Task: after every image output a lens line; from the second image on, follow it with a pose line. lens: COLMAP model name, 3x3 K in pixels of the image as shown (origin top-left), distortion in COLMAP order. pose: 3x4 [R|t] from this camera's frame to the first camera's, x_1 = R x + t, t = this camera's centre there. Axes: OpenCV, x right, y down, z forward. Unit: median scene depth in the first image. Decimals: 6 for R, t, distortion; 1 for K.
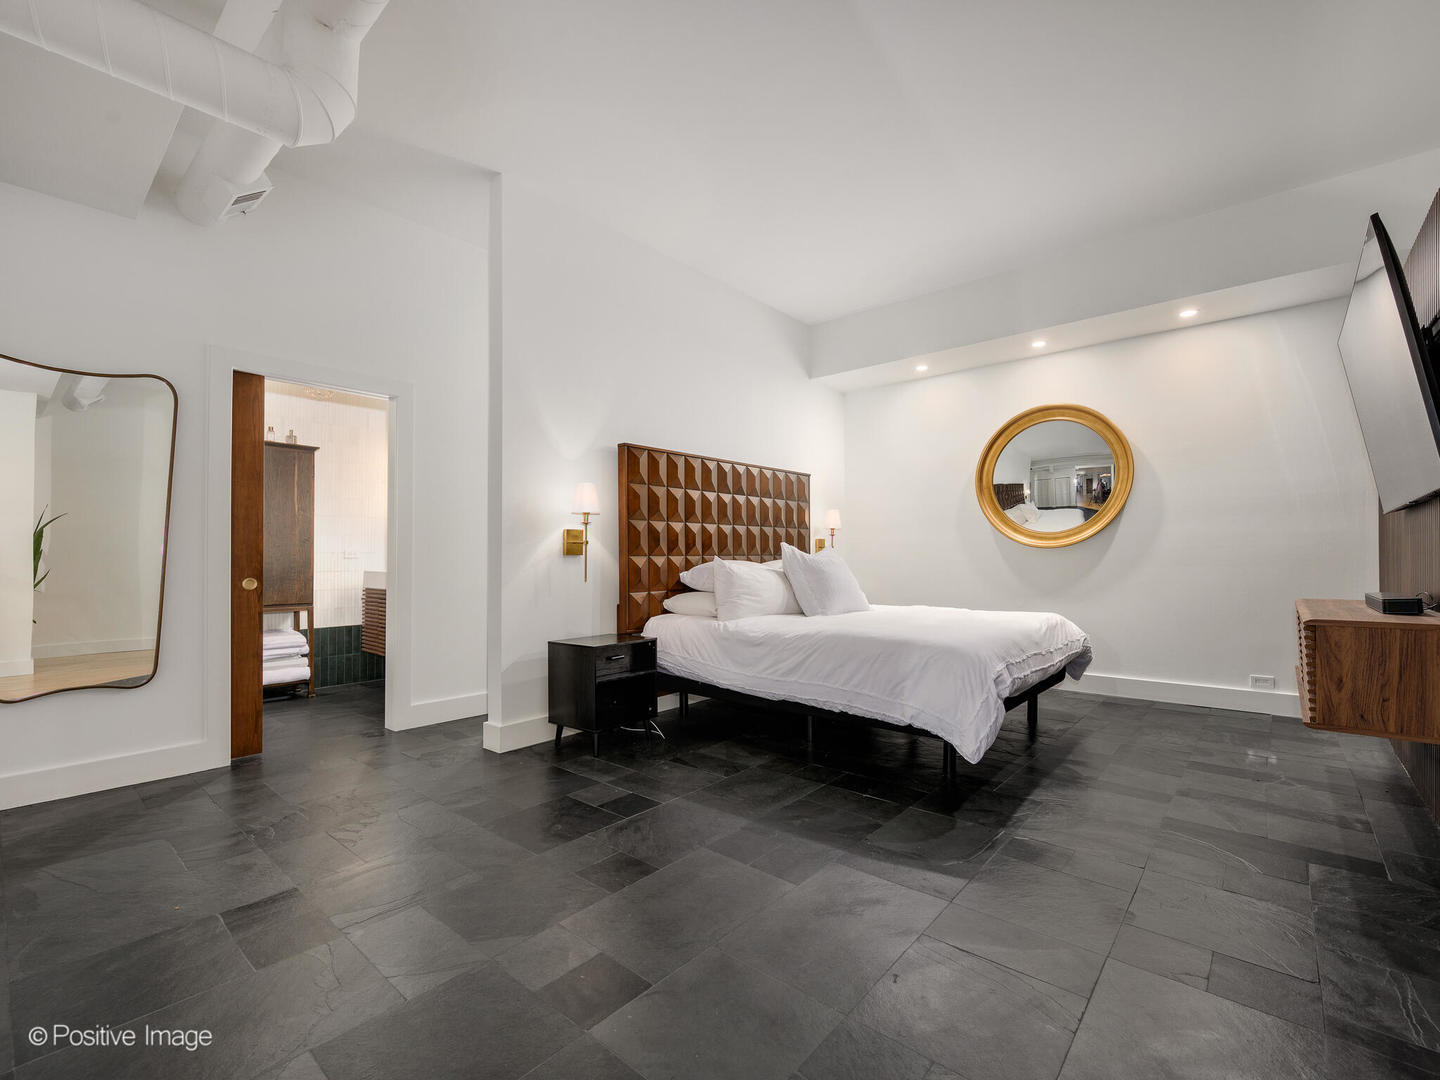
lens RADIAL K [[639.2, 0, 753.7], [0, 639.2, 554.9], [0, 0, 1]] dist [-0.003765, 0.000273]
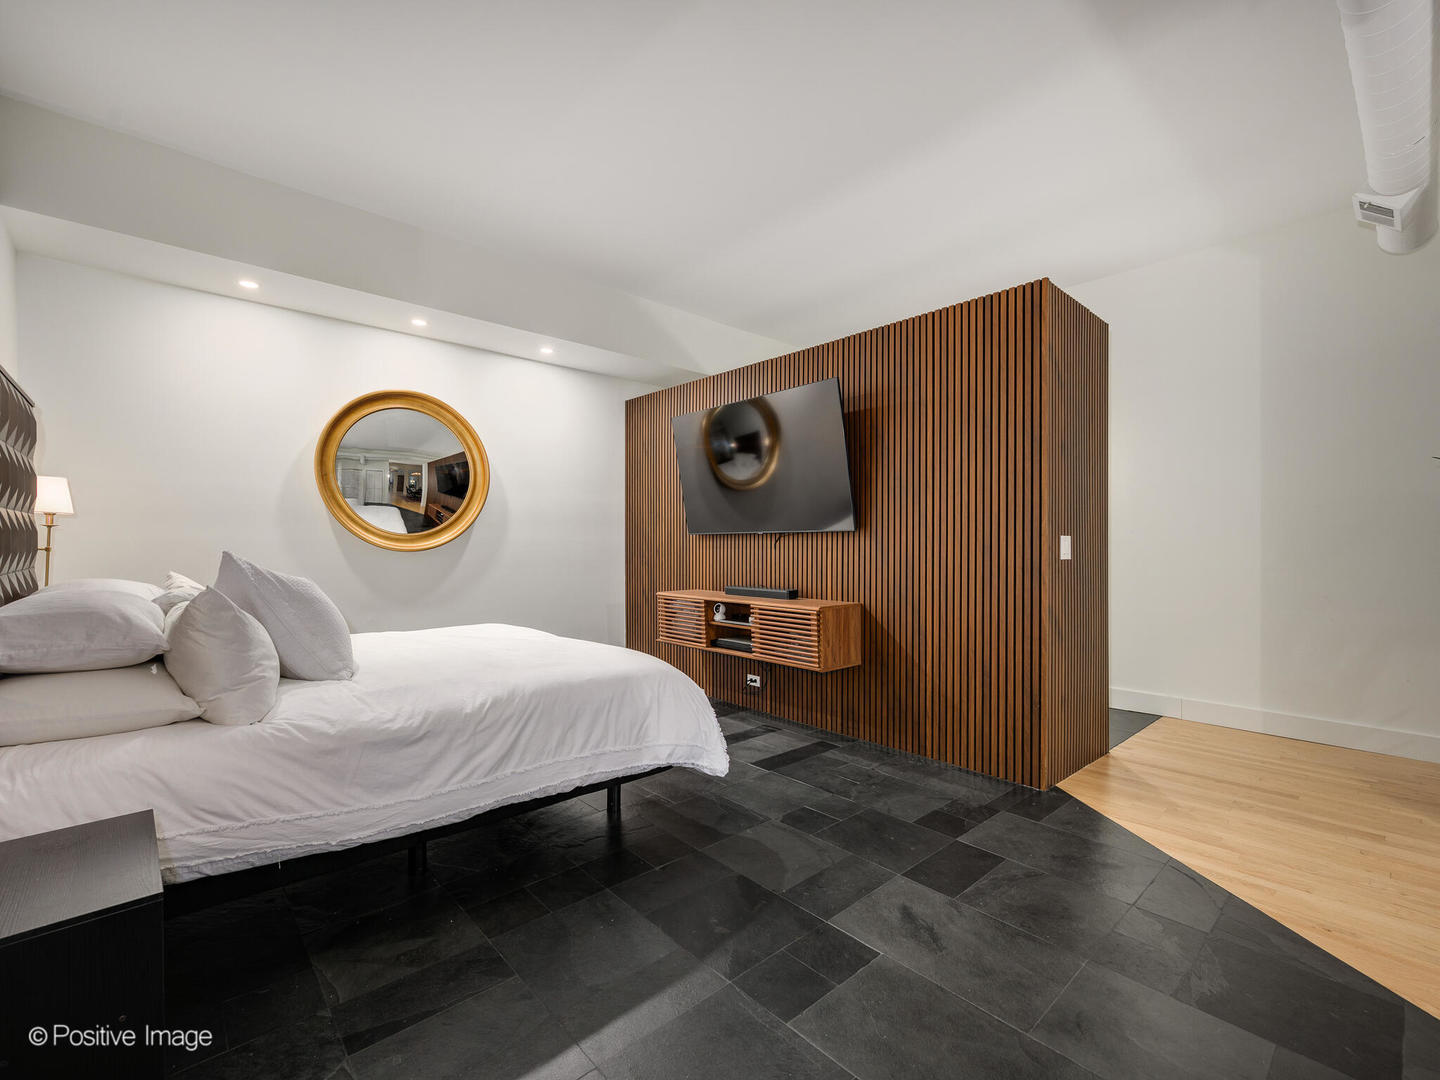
lens RADIAL K [[639.2, 0, 714.0], [0, 639.2, 539.2], [0, 0, 1]] dist [-0.003765, 0.000273]
pose [[0.145505, 0.011408, 0.989292, -0.521957], [-0.010695, 0.999893, -0.009957, -0.035354], [-0.989300, -0.009131, 0.145612, 0.660274]]
